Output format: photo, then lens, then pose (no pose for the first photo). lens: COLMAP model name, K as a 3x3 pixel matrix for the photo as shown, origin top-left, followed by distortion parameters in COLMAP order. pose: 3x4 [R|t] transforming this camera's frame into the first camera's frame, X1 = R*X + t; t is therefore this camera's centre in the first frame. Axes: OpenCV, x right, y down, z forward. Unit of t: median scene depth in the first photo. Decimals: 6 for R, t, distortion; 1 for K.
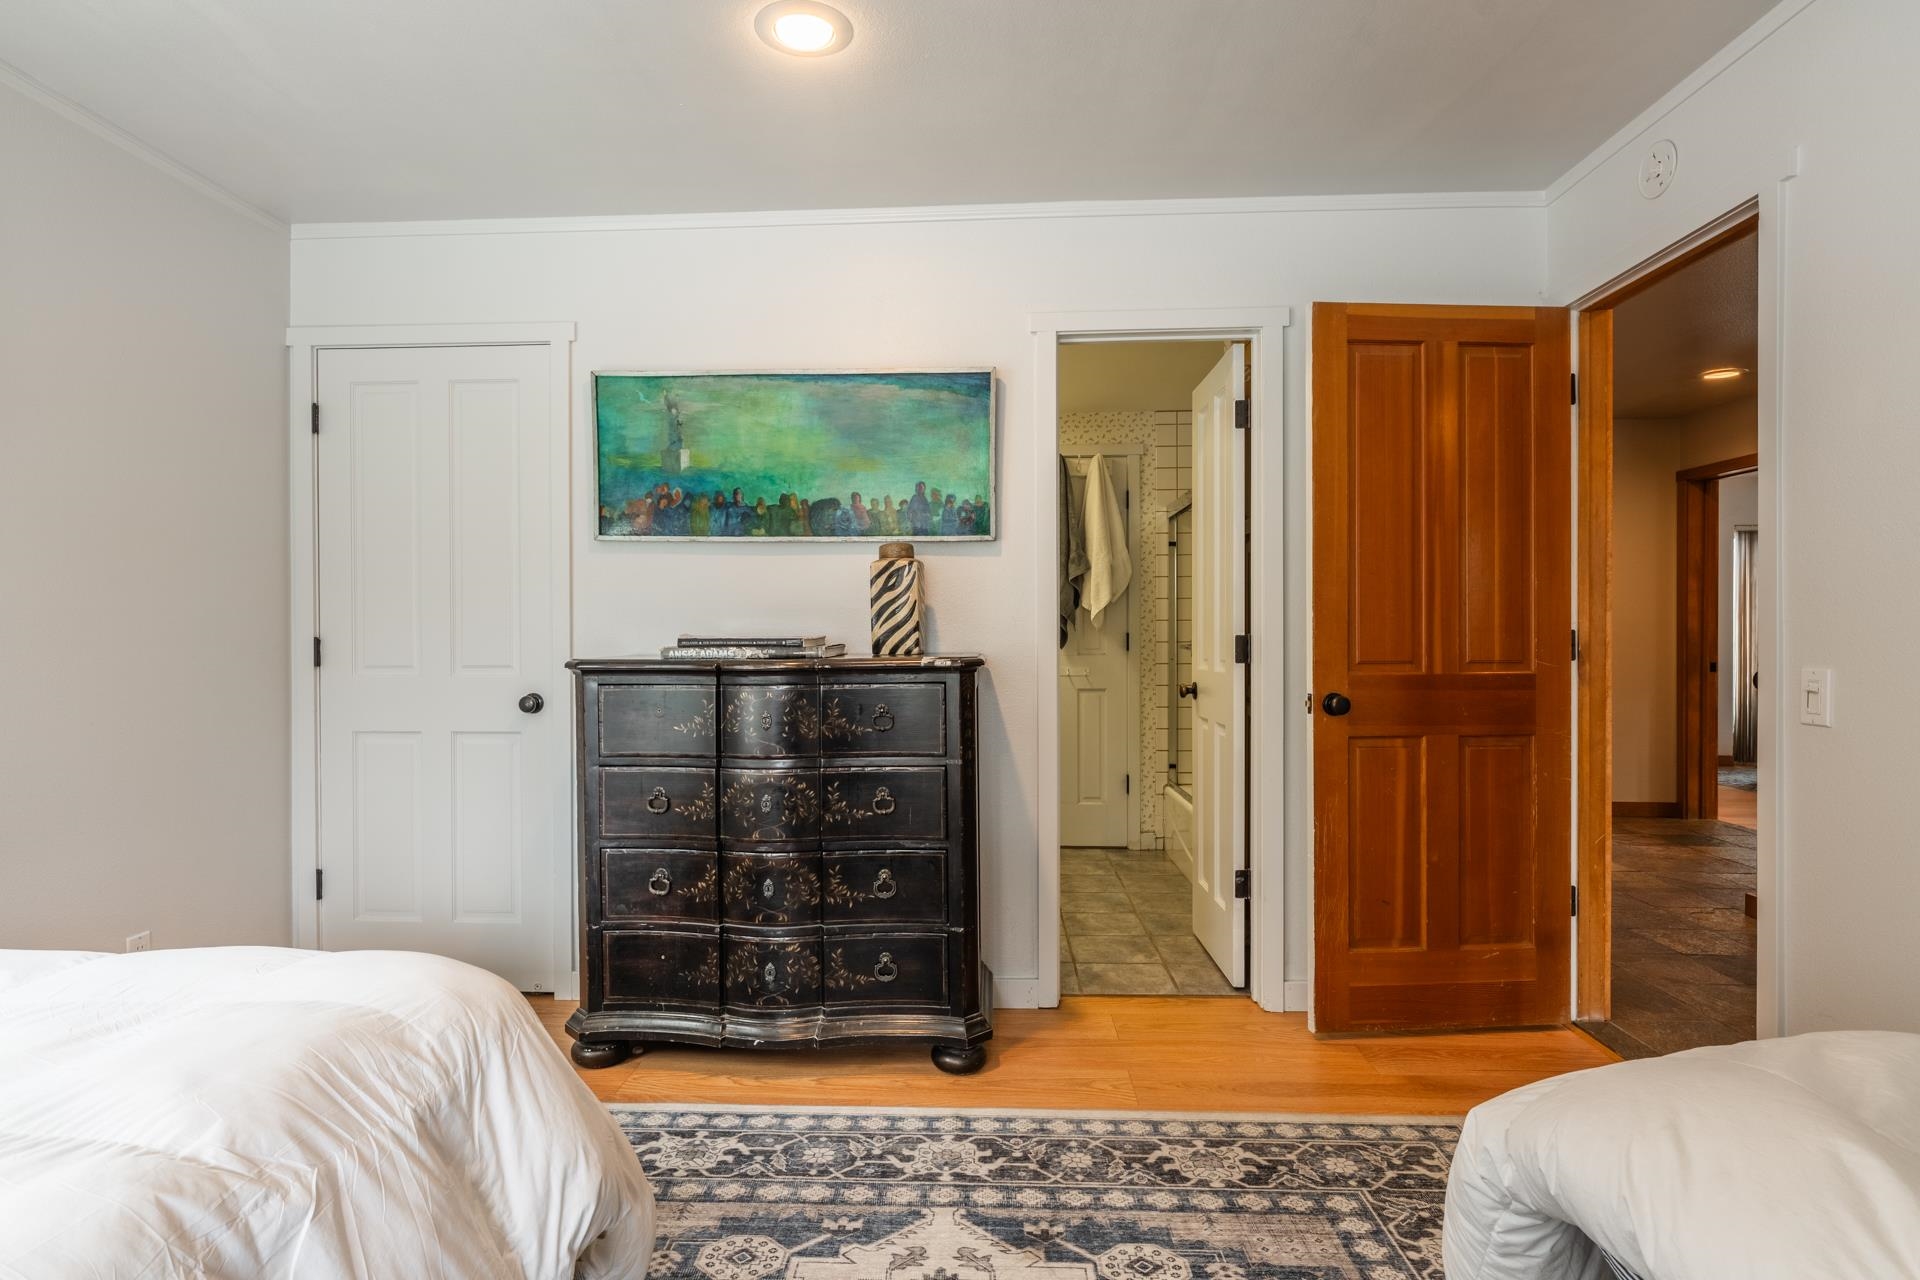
lens RADIAL K [[1014.7, 0, 954.2], [0, 1014.7, 643.5], [0, 0, 1]] dist [-0.002393, -0.001044]
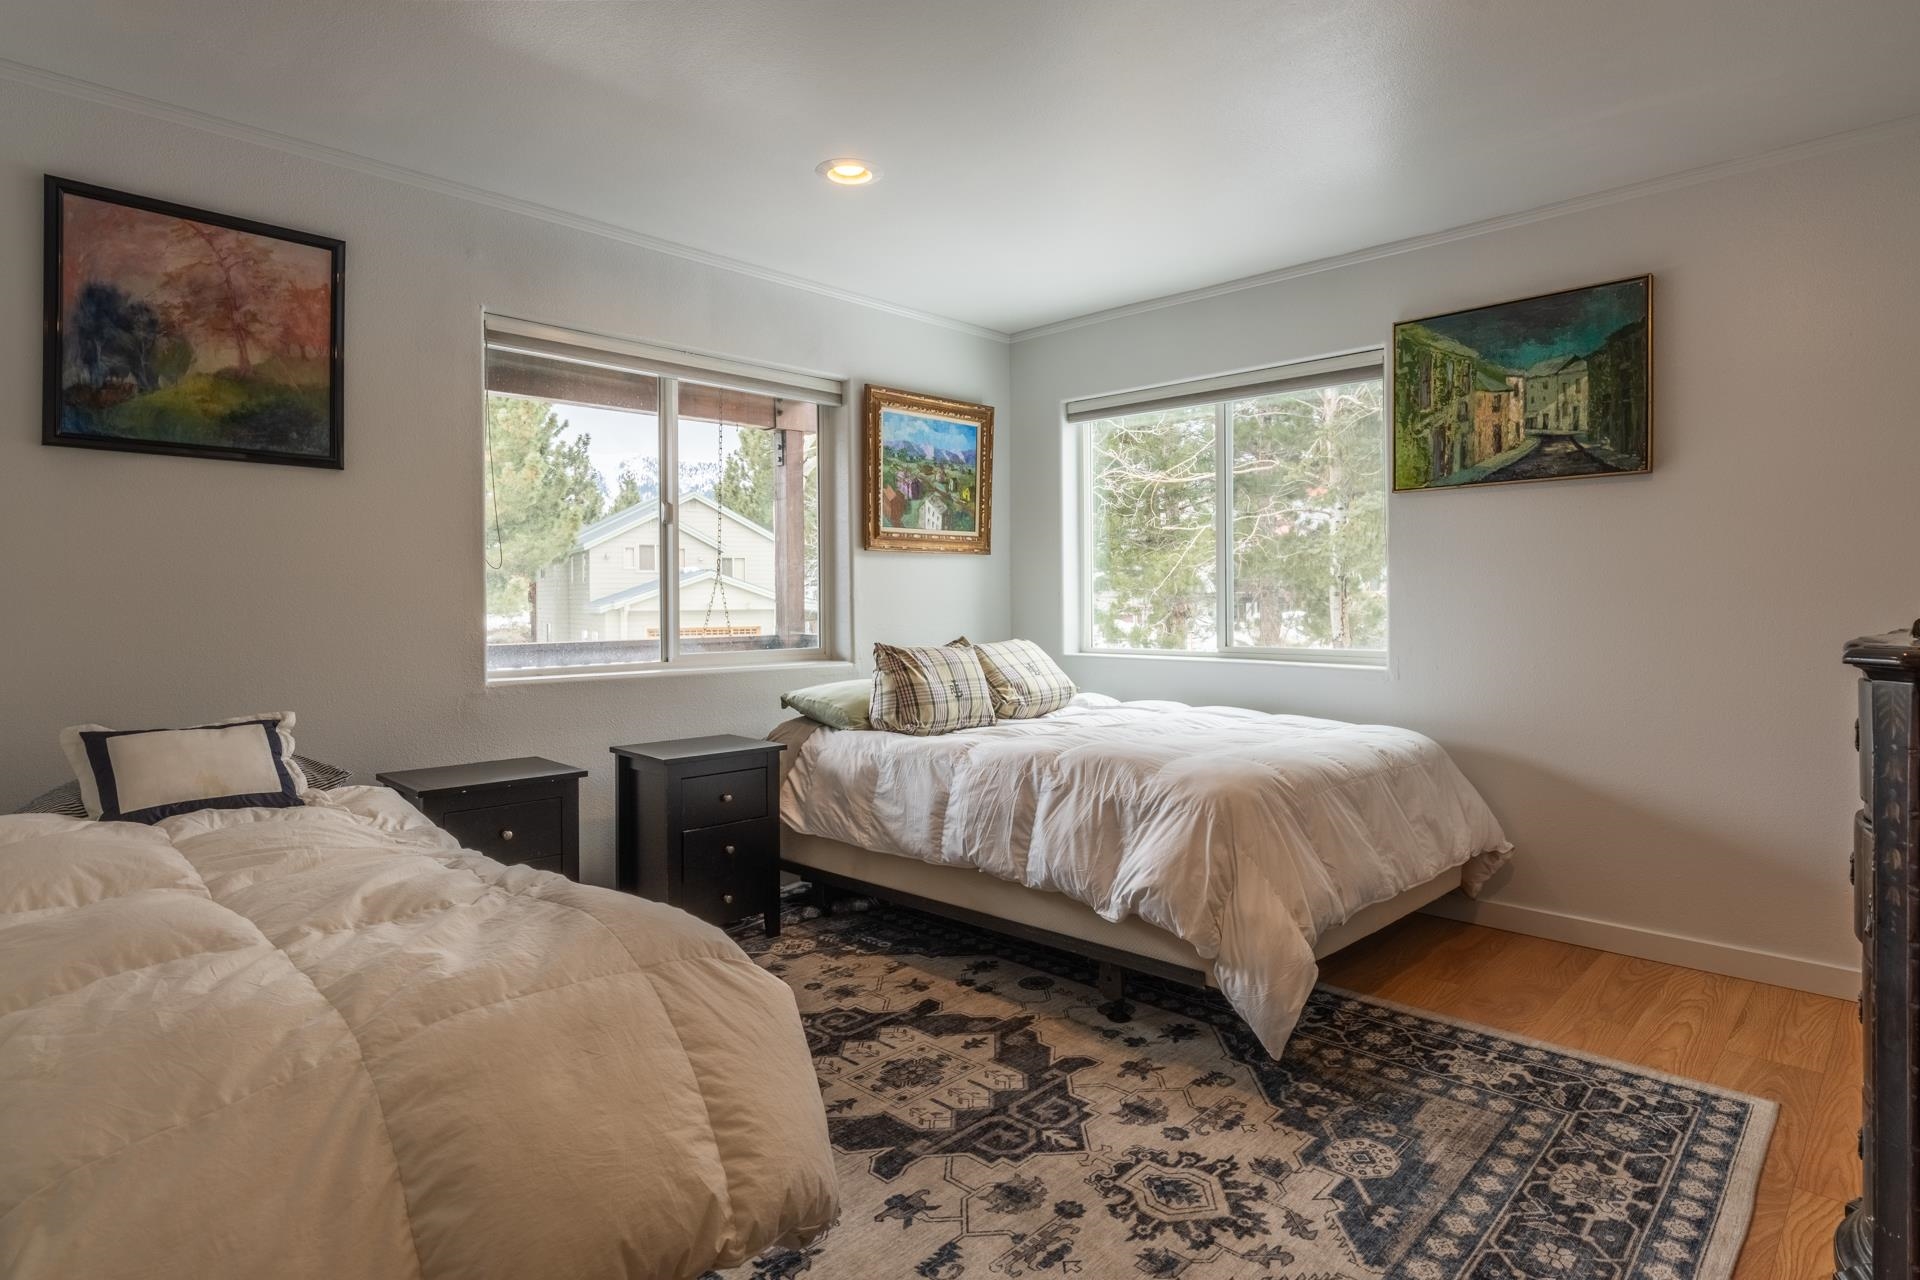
lens RADIAL K [[1014.7, 0, 955.7], [0, 1014.7, 626.1], [0, 0, 1]] dist [-0.002393, -0.001044]
pose [[-0.667491, 0.019843, -0.744354, 0.517918], [-0.005204, 0.999496, 0.031311, -0.007899], [0.744600, 0.024774, -0.667051, 0.794441]]
